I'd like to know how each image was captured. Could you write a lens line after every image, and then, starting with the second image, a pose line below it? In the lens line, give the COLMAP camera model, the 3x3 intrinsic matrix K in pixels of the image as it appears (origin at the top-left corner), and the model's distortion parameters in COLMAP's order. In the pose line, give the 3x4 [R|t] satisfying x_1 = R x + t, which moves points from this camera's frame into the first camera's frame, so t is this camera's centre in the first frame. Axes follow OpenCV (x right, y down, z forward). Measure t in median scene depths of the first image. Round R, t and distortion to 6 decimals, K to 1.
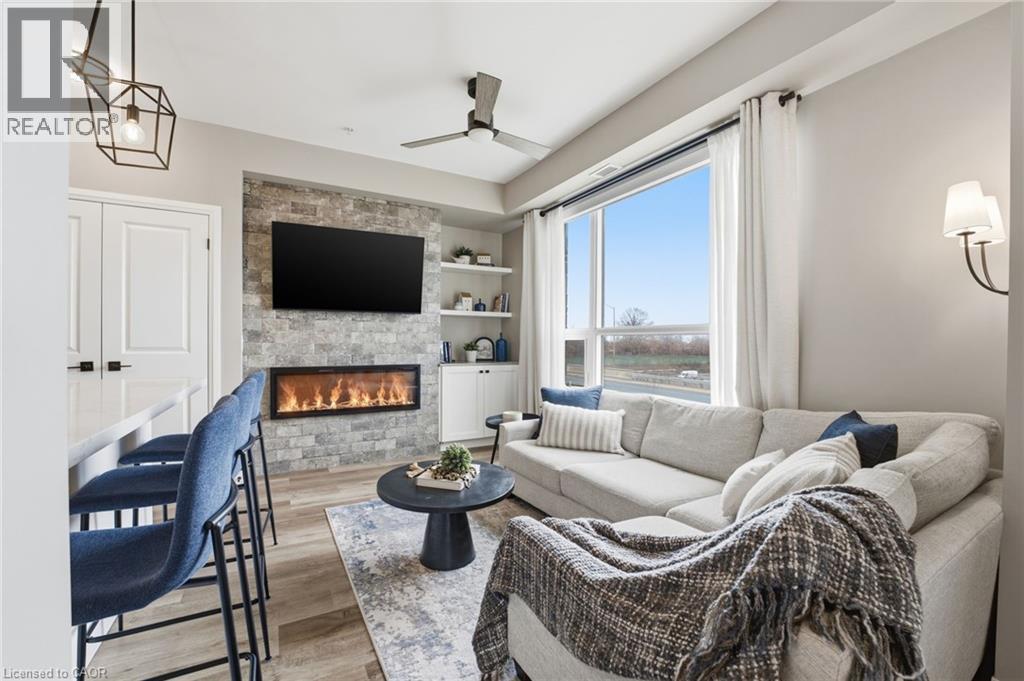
lens RADIAL K [[425.2, 0, 515.2], [0, 425.2, 343.0], [0, 0, 1]] dist [-0.013288, -0.000139]
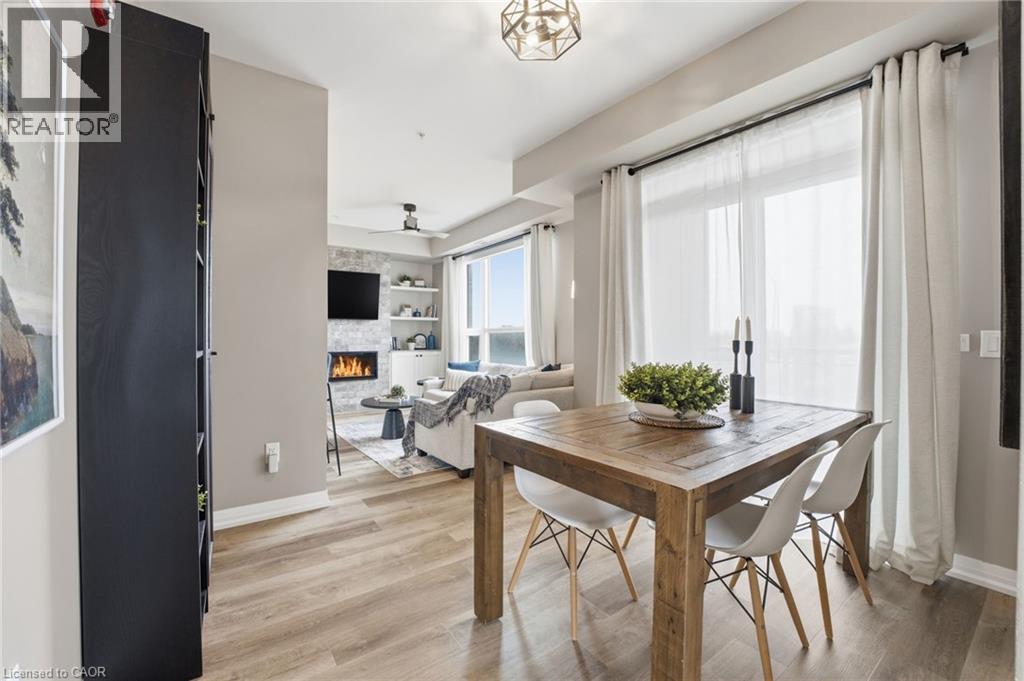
lens RADIAL K [[423.9, 0, 512.7], [0, 423.9, 334.0], [0, 0, 1]] dist [-0.001172, -0.000110]
pose [[0.994540, -0.007164, 0.104114, 0.118778], [0.008262, 0.999915, -0.010121, 0.006282], [-0.104033, 0.010926, 0.994514, -0.653181]]
